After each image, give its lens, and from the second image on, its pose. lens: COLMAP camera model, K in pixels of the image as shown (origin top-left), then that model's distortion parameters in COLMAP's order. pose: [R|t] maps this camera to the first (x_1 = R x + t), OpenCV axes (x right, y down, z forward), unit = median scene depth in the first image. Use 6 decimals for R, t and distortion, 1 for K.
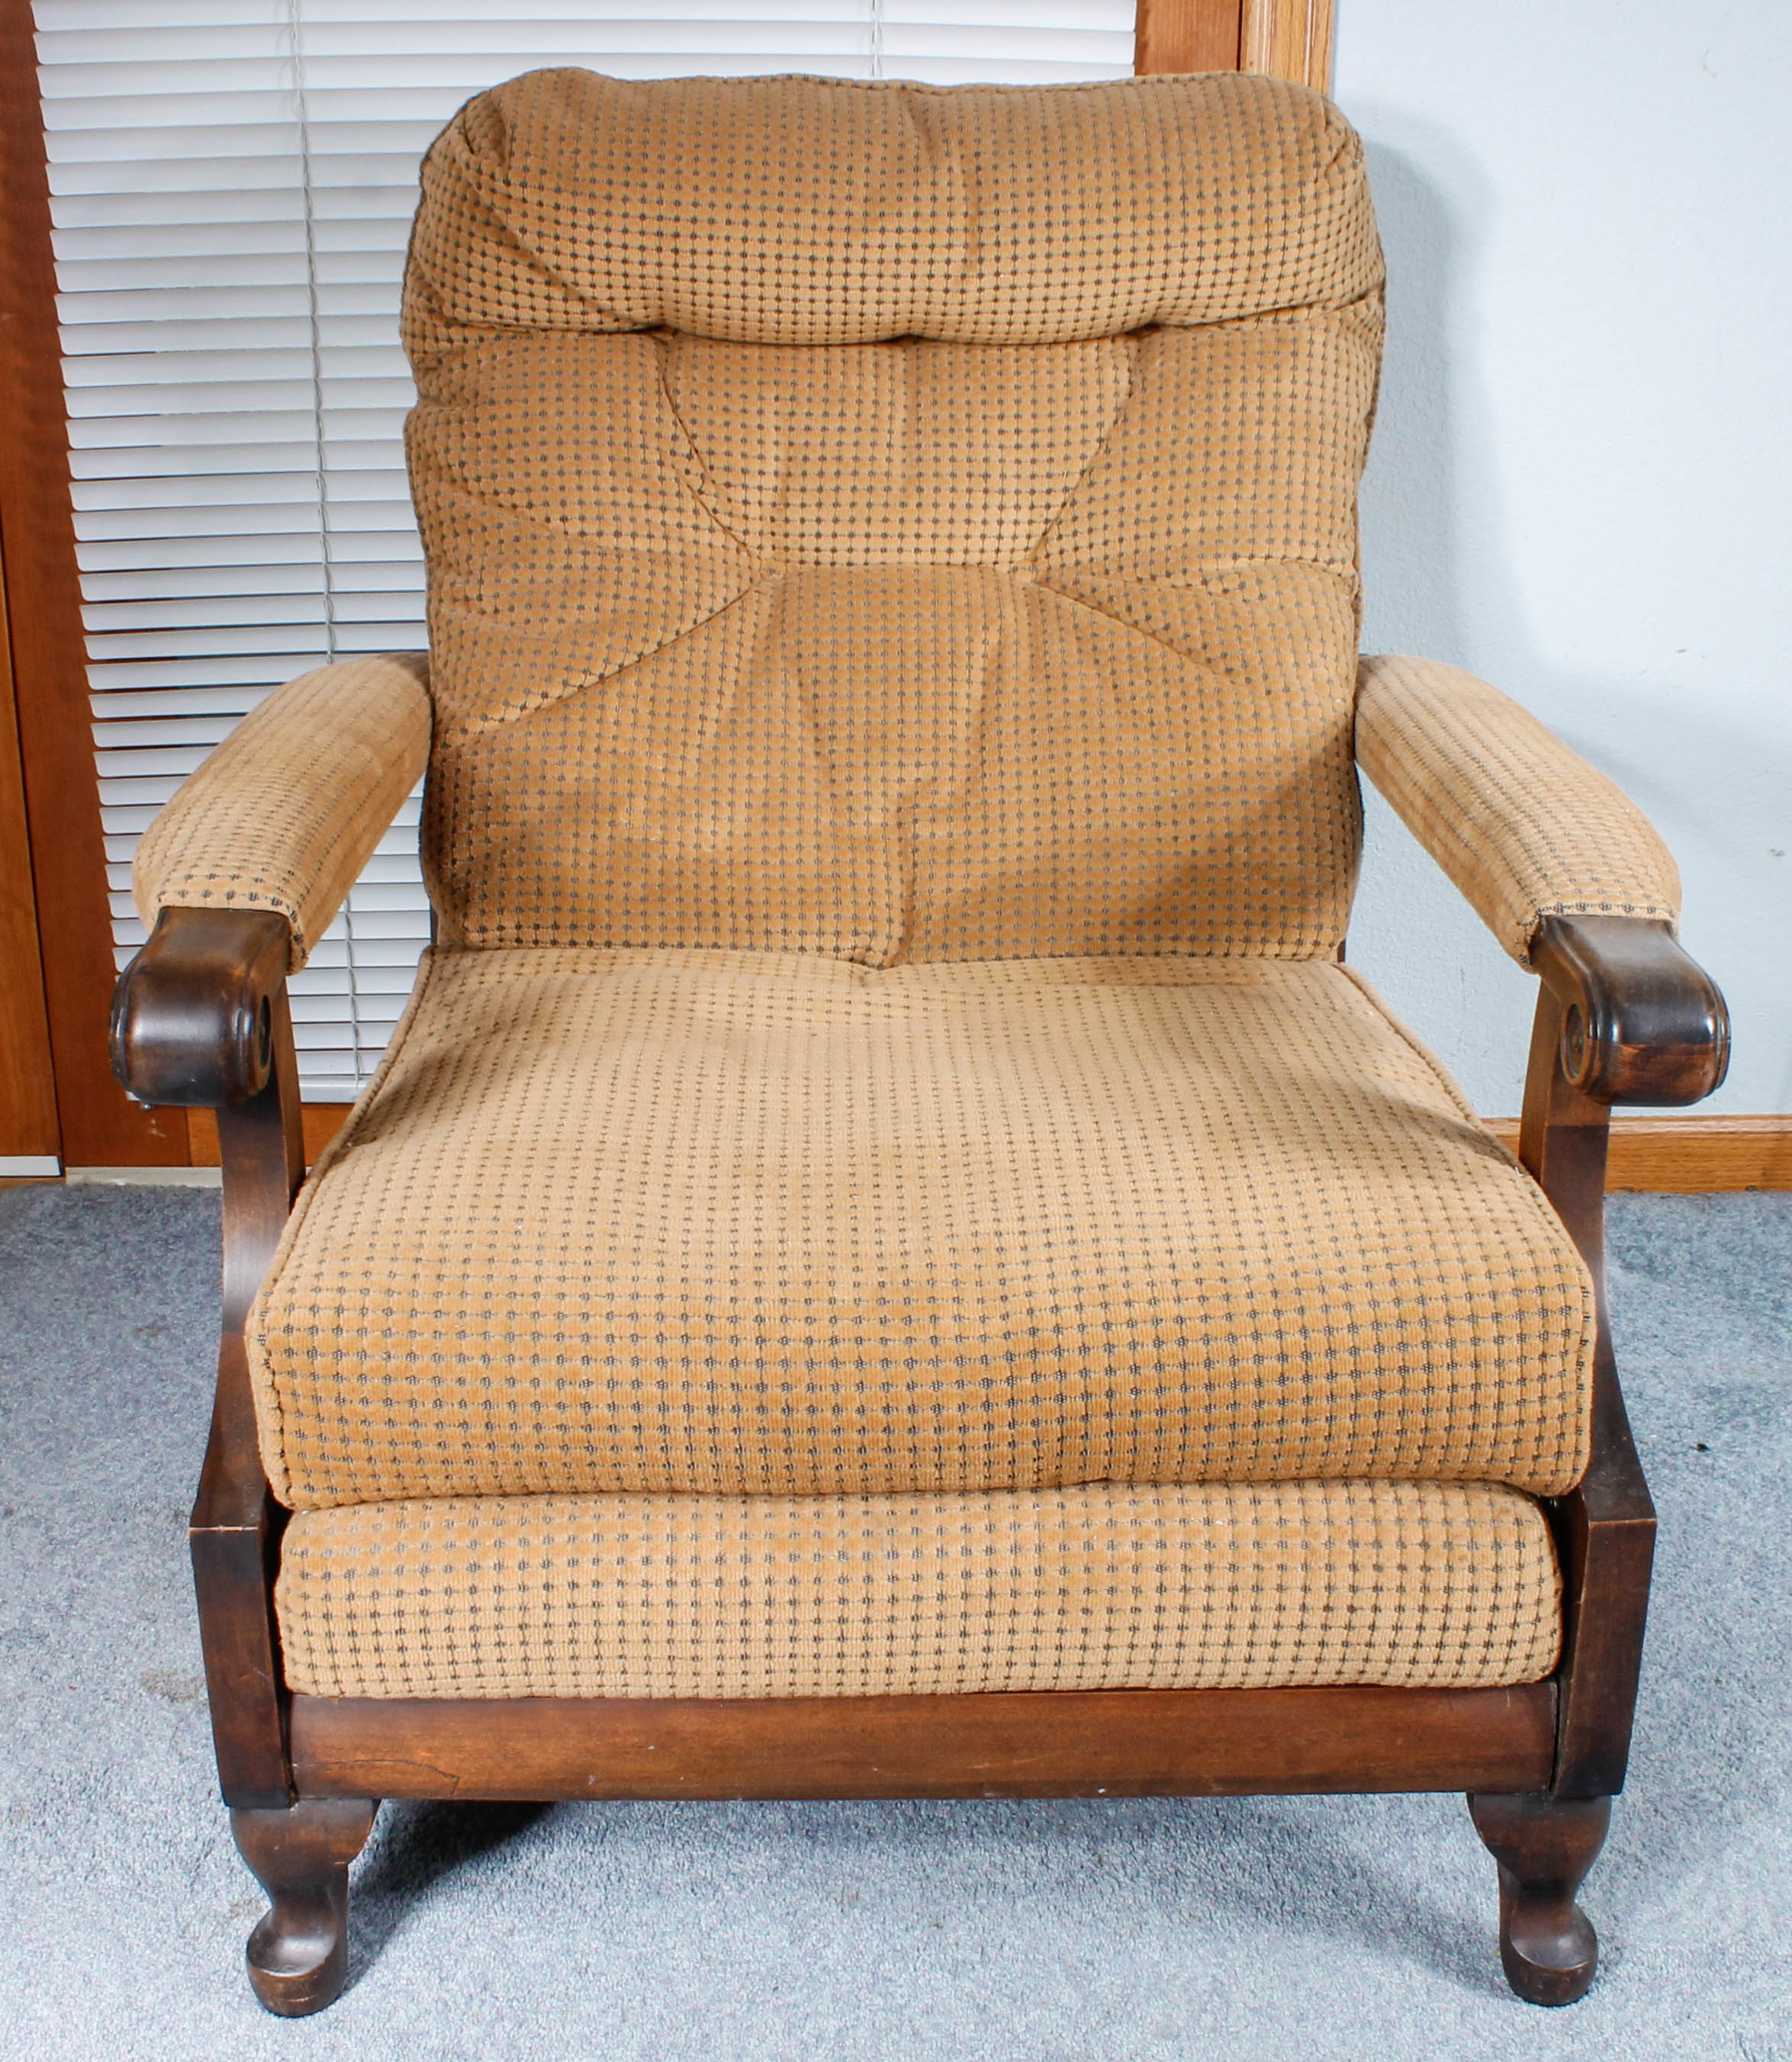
lens RADIAL K [[2755.0, 0, 875.5], [0, 2755.0, 1030.3], [0, 0, 1]] dist [-0.144634, 0.000000]
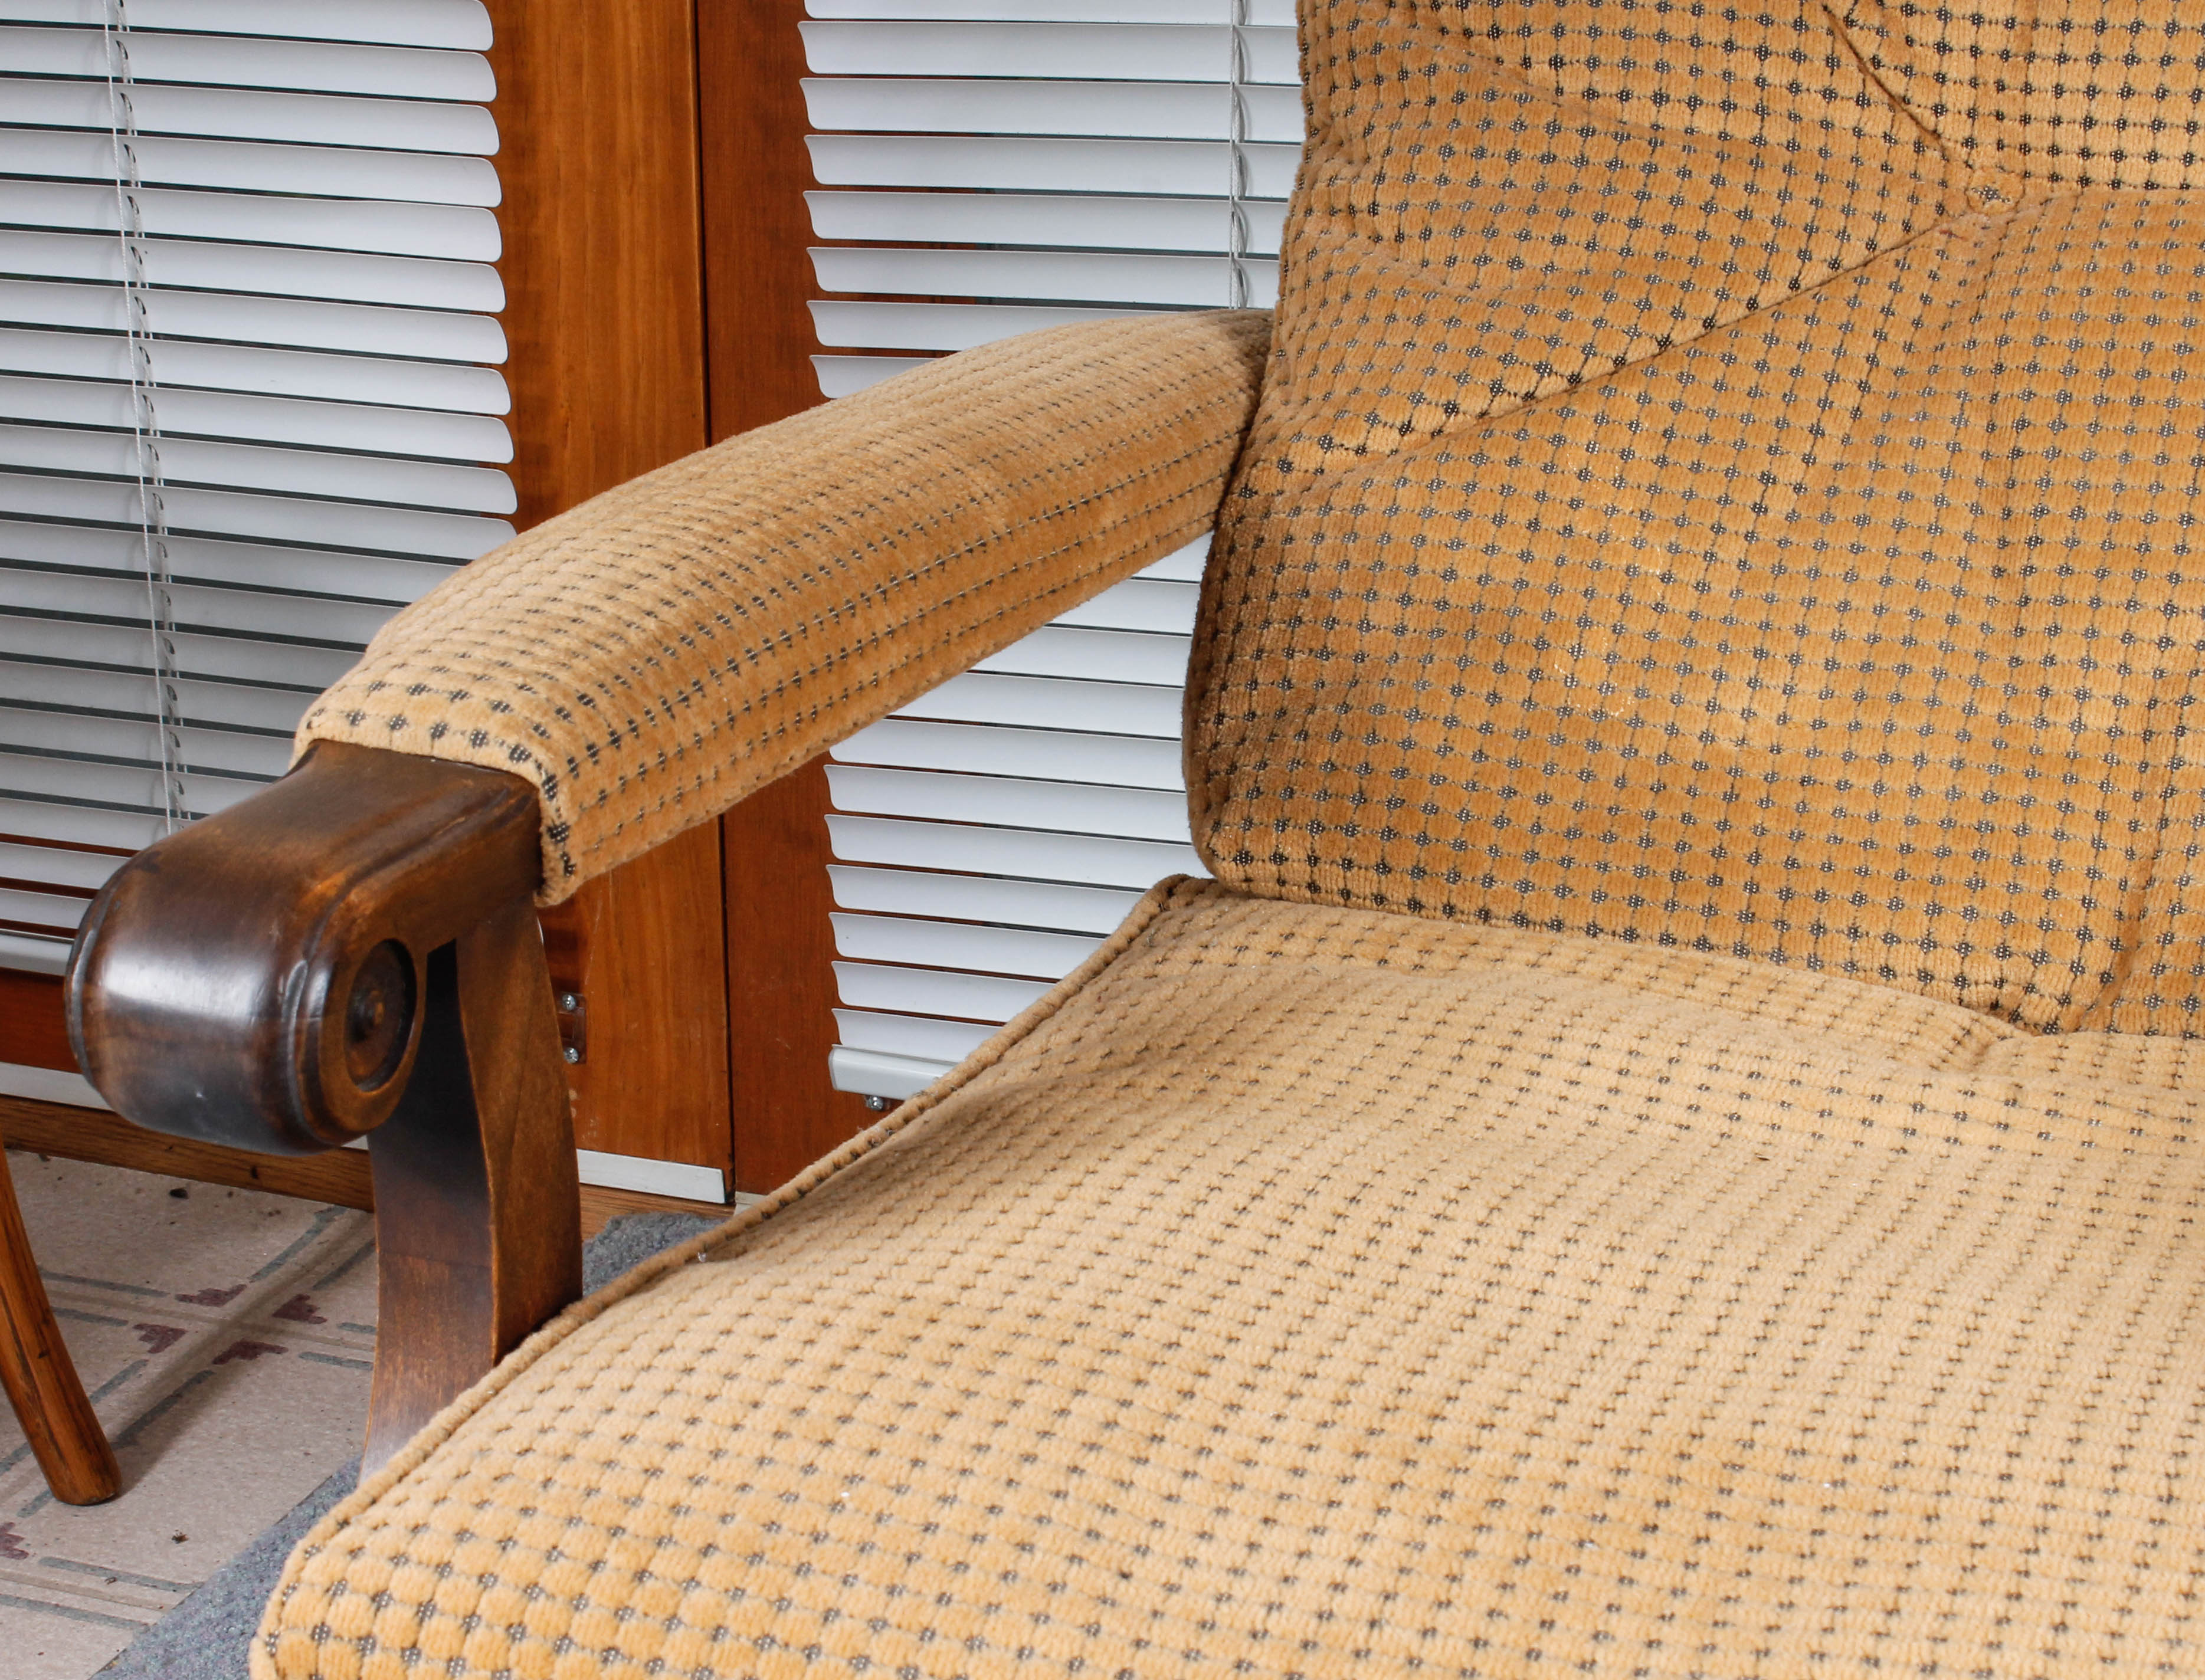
lens RADIAL K [[4455.5, 0, 934.4], [0, 4455.5, 864.6], [0, 0, 1]] dist [0.022106, 0.000000]
pose [[0.911997, 0.111472, -0.394760, 0.153154], [-0.122395, 0.992478, -0.002508, -0.031149], [0.391511, 0.050604, 0.918781, 0.264951]]
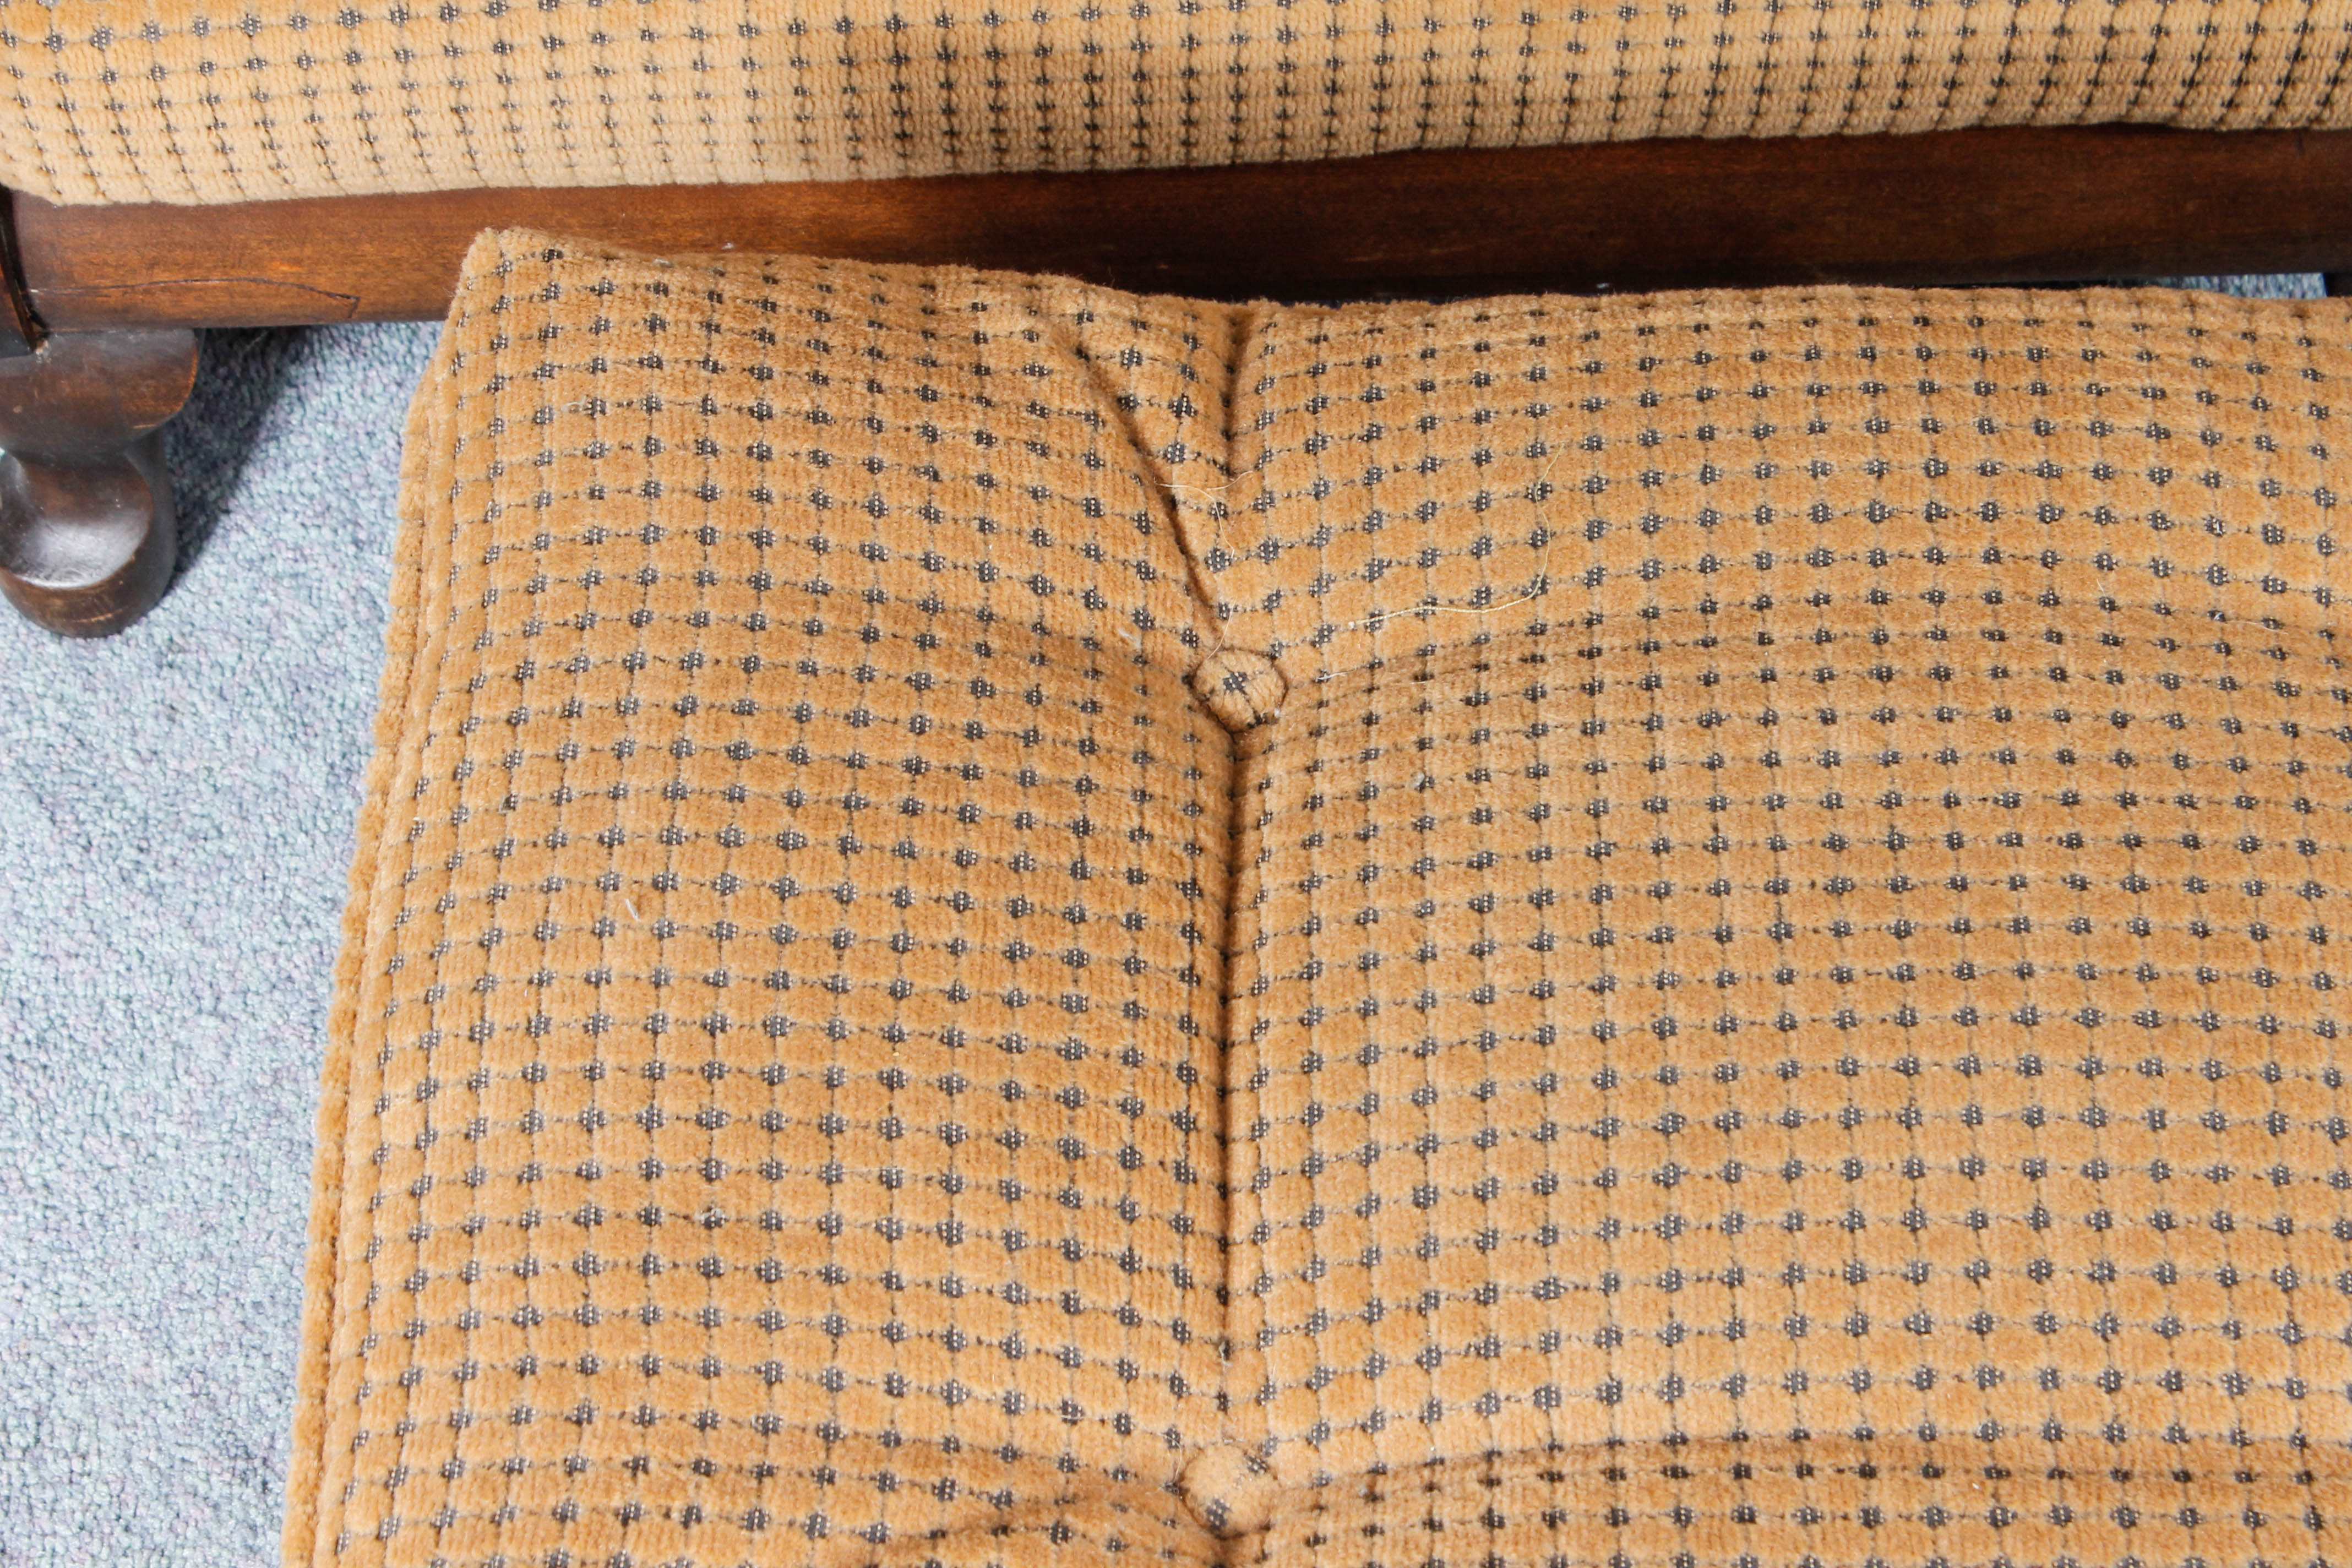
lens RADIAL K [[5919.0, 0, 1190.7], [0, 5919.0, 808.6], [0, 0, 1]] dist [0.060180, 0.000000]
pose [[0.999722, -0.019048, -0.013904, 0.016390], [0.023578, 0.795503, 0.605490, -0.295223], [-0.000473, -0.605650, 0.795731, 0.042473]]
